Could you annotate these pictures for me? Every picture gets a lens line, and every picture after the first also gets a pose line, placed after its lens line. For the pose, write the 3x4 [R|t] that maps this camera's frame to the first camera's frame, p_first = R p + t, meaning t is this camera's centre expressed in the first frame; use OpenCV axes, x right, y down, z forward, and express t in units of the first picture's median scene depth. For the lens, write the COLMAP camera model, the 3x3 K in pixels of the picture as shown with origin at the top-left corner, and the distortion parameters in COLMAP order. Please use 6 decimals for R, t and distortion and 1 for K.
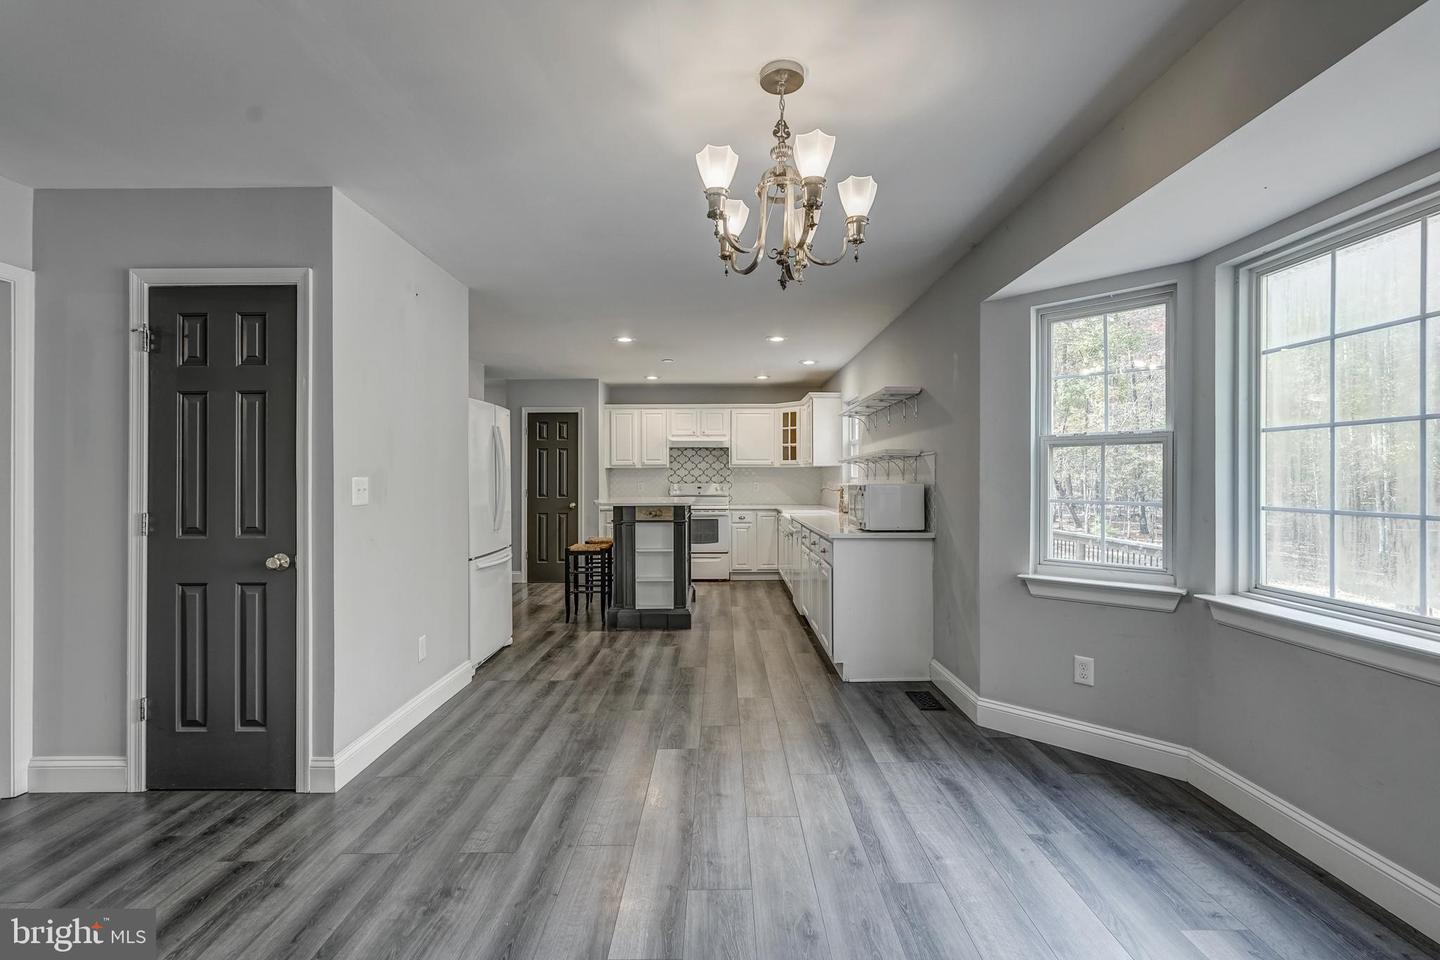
lens RADIAL K [[637.5, 0, 724.7], [0, 637.5, 471.4], [0, 0, 1]] dist [-0.016942, 0.008197]
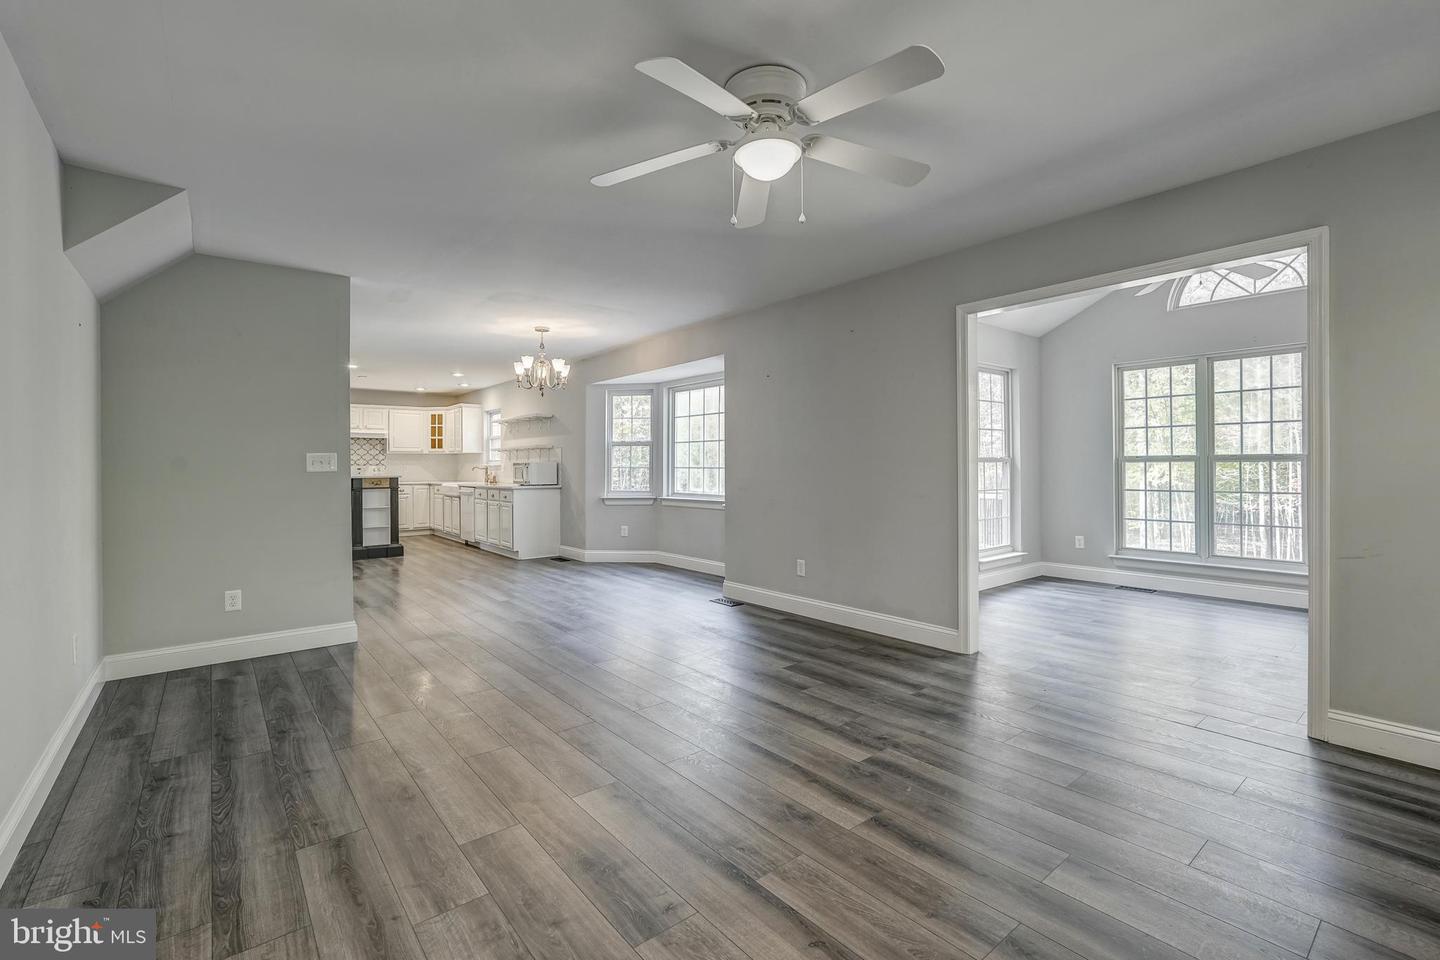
lens RADIAL K [[637.5, 0, 723.8], [0, 637.5, 465.8], [0, 0, 1]] dist [-0.016942, 0.008197]
pose [[0.778892, -0.002284, 0.627154, -0.417672], [-0.003157, 0.999966, 0.007562, 0.011217], [-0.627150, -0.007870, 0.778859, -0.714128]]
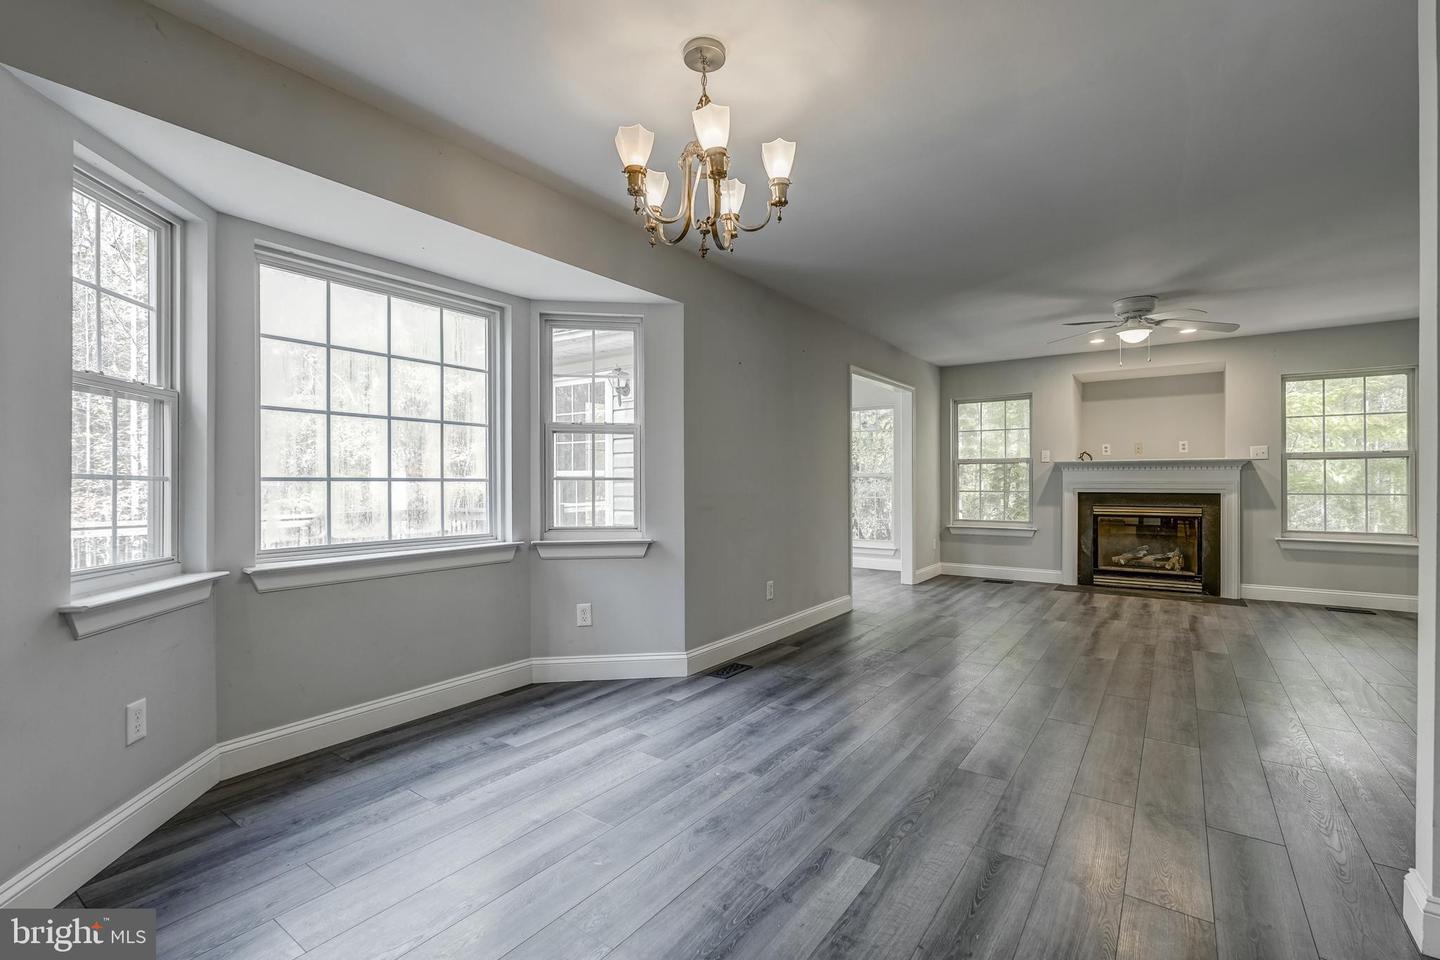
lens RADIAL K [[637.5, 0, 722.8], [0, 637.5, 480.1], [0, 0, 1]] dist [-0.016942, 0.008197]
pose [[-0.810172, 0.005208, 0.586170, -0.190436], [-0.002137, 0.999928, -0.011838, 0.032356], [-0.586189, -0.010843, -0.810102, 0.639366]]
